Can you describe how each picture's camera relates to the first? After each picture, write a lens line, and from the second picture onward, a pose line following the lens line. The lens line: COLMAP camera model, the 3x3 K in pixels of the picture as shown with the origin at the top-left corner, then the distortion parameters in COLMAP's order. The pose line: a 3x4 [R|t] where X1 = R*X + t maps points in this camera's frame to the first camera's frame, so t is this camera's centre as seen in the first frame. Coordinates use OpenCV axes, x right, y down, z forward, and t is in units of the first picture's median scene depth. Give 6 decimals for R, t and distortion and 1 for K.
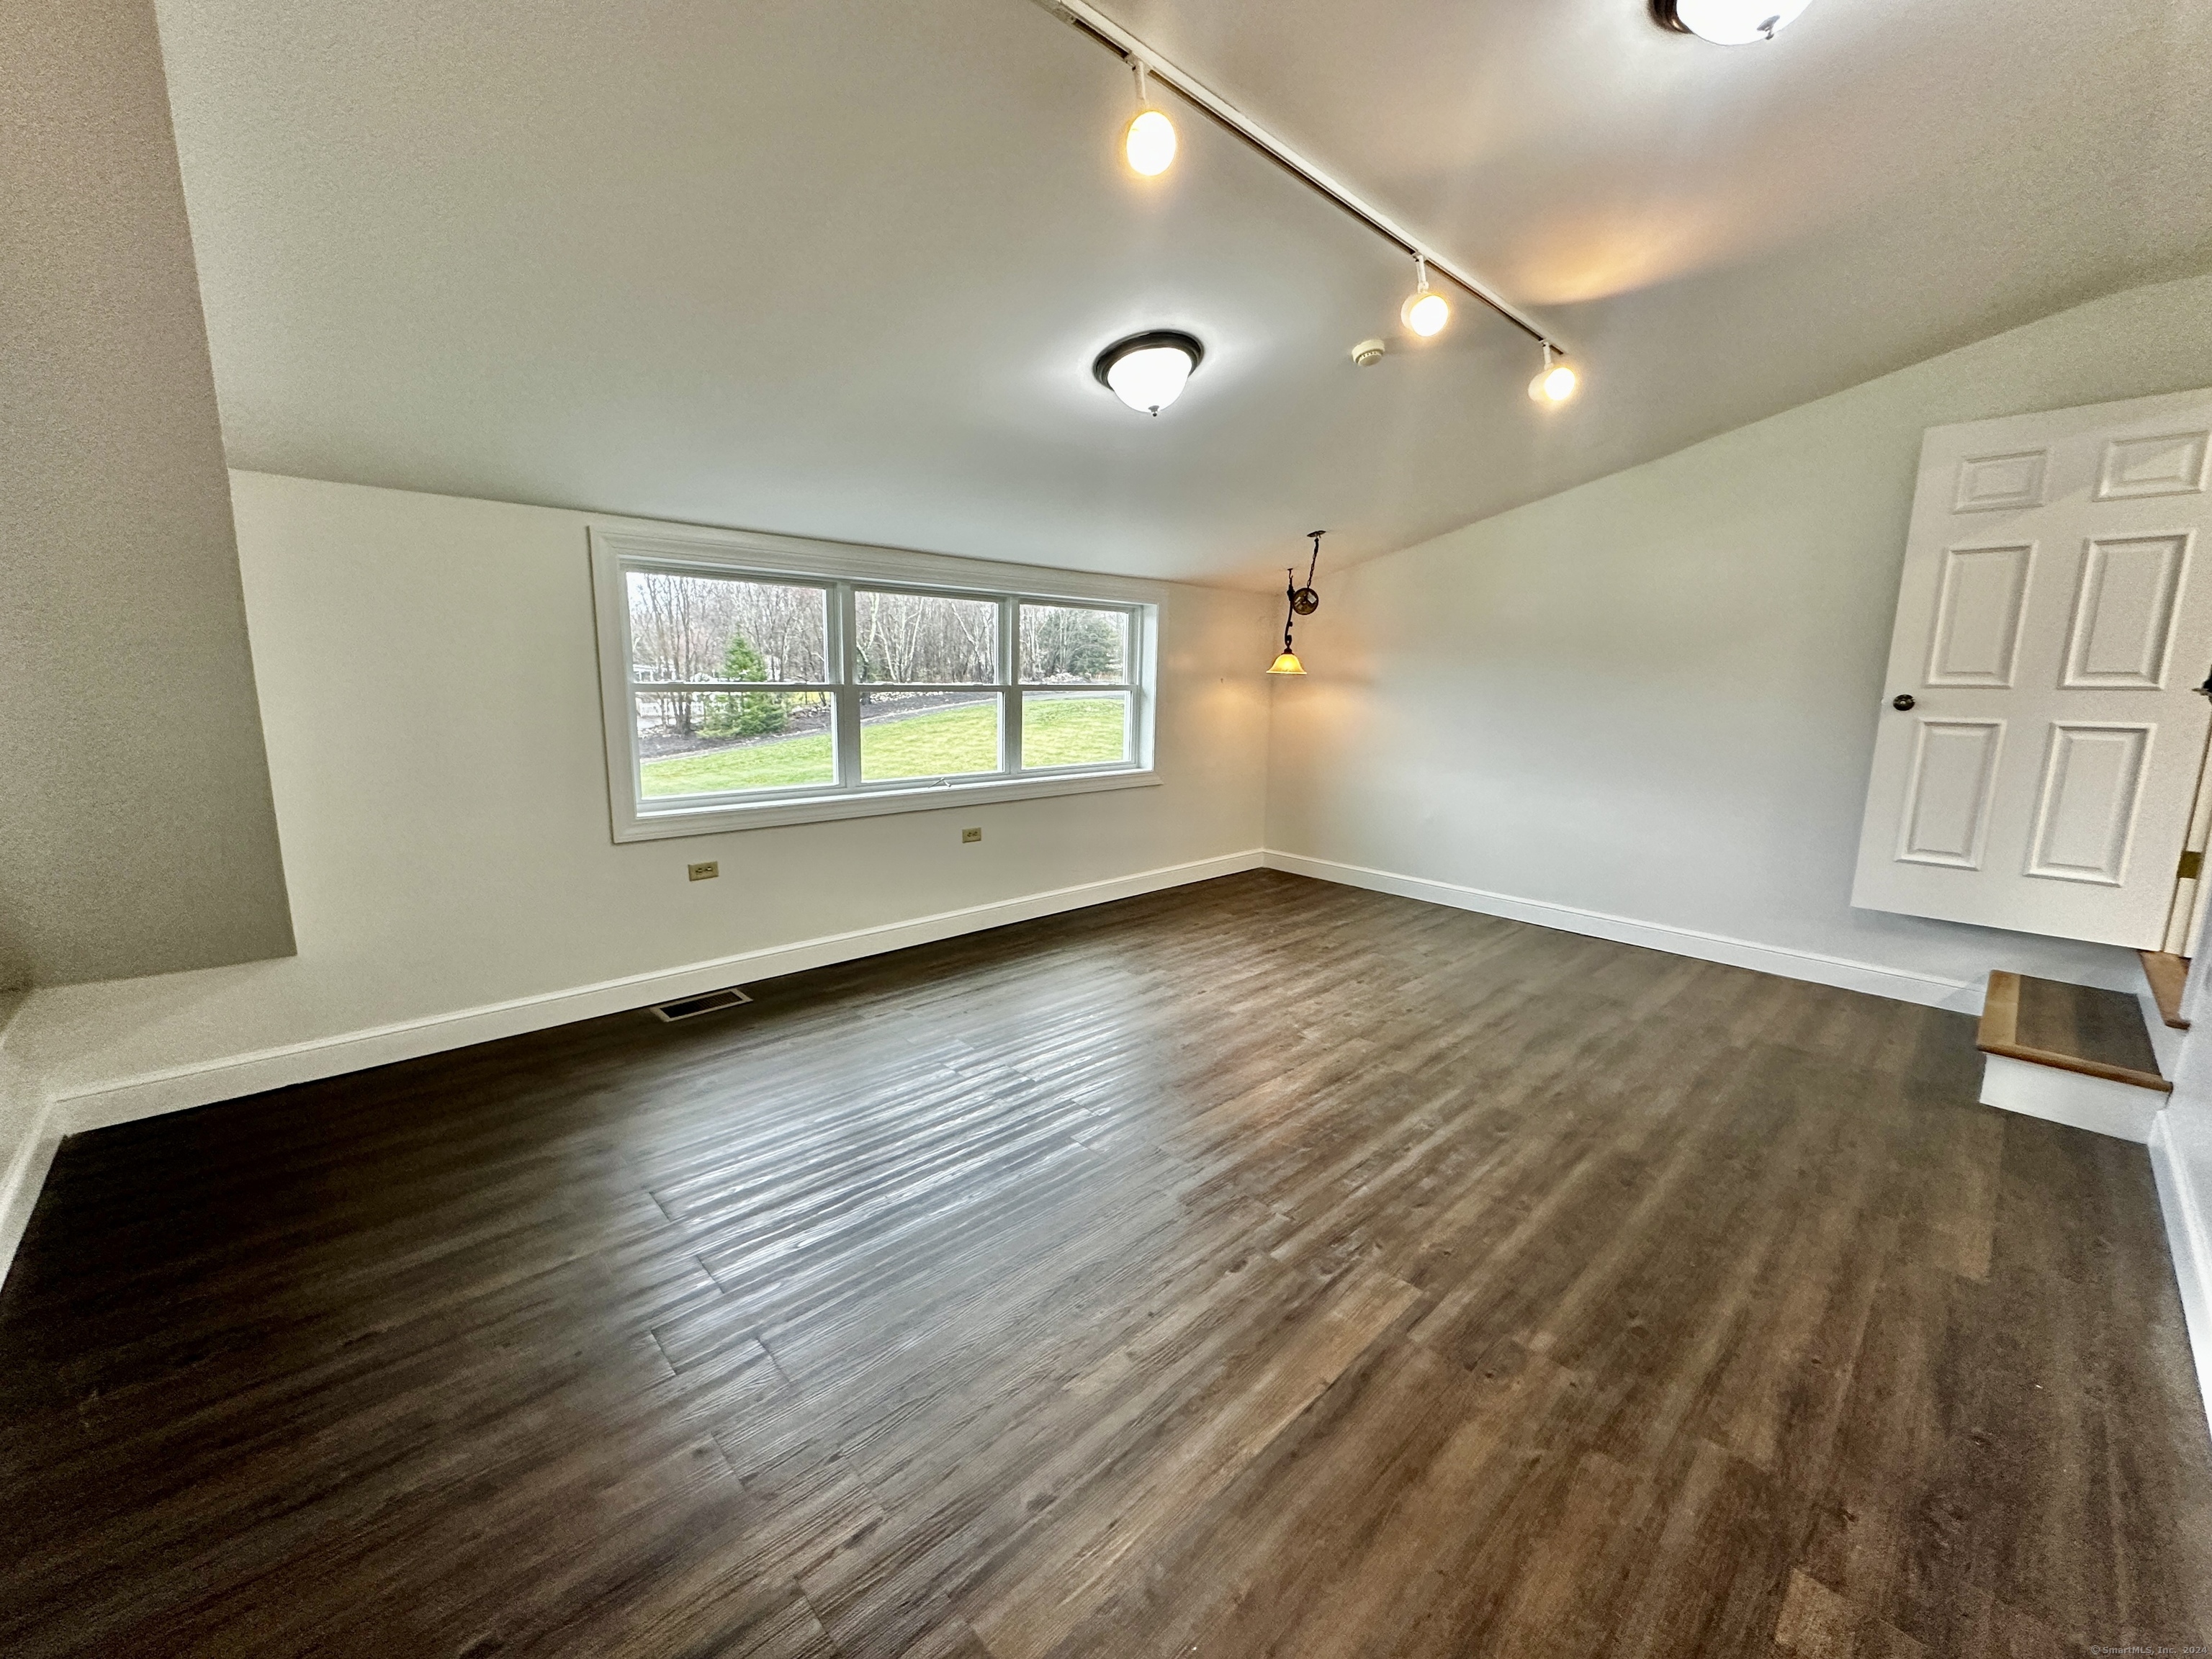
lens RADIAL K [[881.1, 0, 1105.0], [0, 881.1, 824.5], [0, 0, 1]] dist [0.000803, 0.000094]
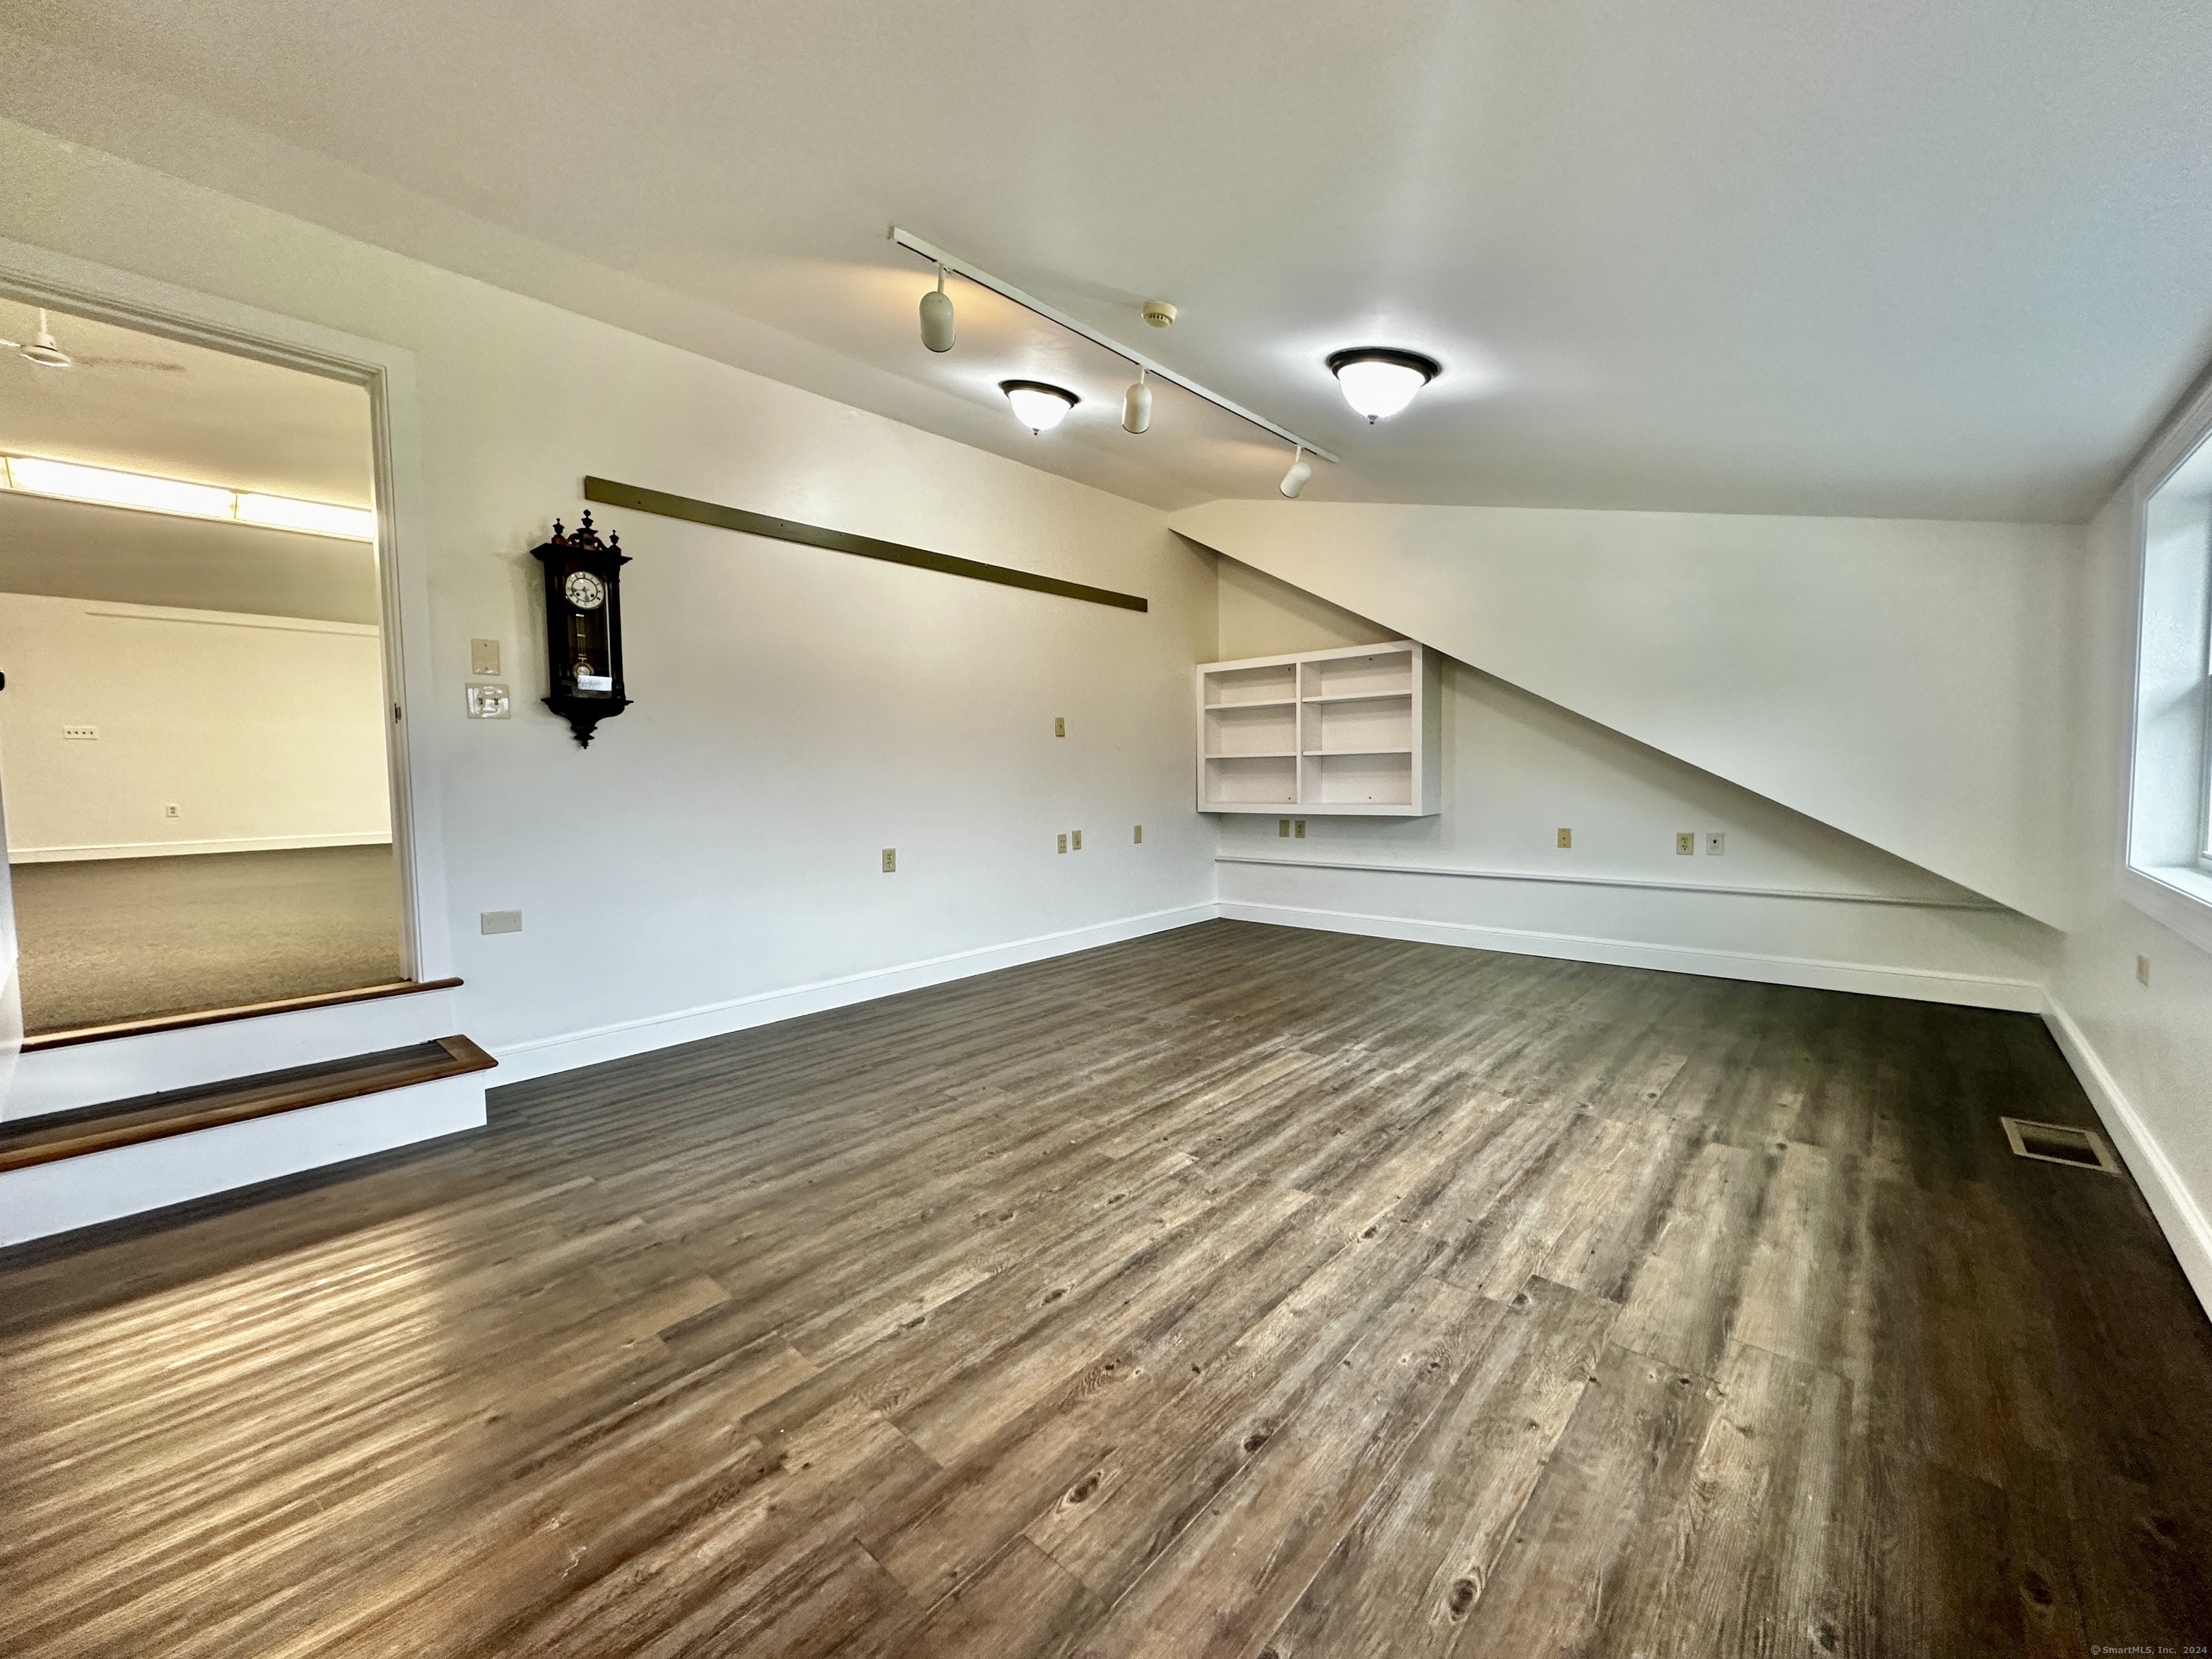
lens RADIAL K [[881.1, 0, 1105.6], [0, 881.1, 824.1], [0, 0, 1]] dist [0.000803, 0.000094]
pose [[-0.996595, 0.002528, -0.082419, 0.334489], [-0.016458, 0.973322, 0.228853, -0.181563], [0.080799, 0.229430, -0.969966, 1.545181]]
